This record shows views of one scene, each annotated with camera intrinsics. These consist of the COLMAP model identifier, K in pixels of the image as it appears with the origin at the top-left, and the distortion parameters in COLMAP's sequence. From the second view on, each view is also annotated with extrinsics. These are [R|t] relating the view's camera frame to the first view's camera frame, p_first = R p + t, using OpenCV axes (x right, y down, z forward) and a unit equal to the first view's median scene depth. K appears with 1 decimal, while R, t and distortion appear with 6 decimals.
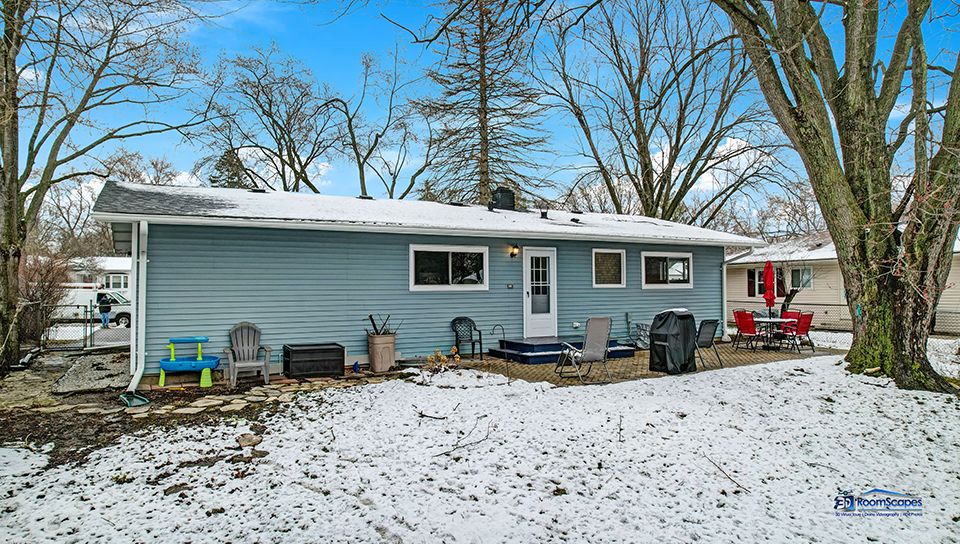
lens RADIAL K [[616.5, 0, 486.7], [0, 616.5, 273.4], [0, 0, 1]] dist [-0.035767, 0.006397]
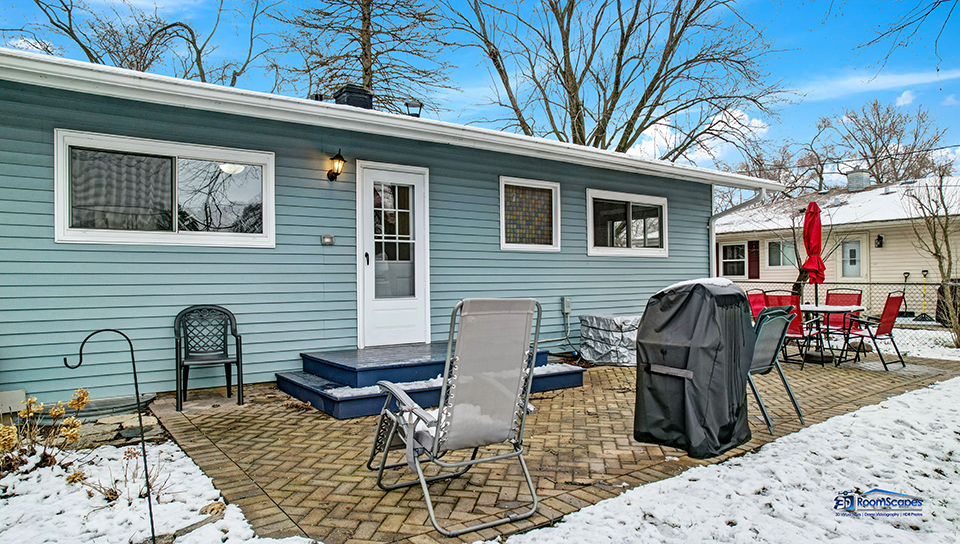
lens RADIAL K [[616.5, 0, 486.7], [0, 616.5, 273.4], [0, 0, 1]] dist [-0.035767, 0.006397]
pose [[0.992133, 0.000125, 0.125190, 0.097147], [-0.001792, 0.999911, 0.013204, 0.038154], [-0.125178, -0.013324, 0.992045, 0.490609]]
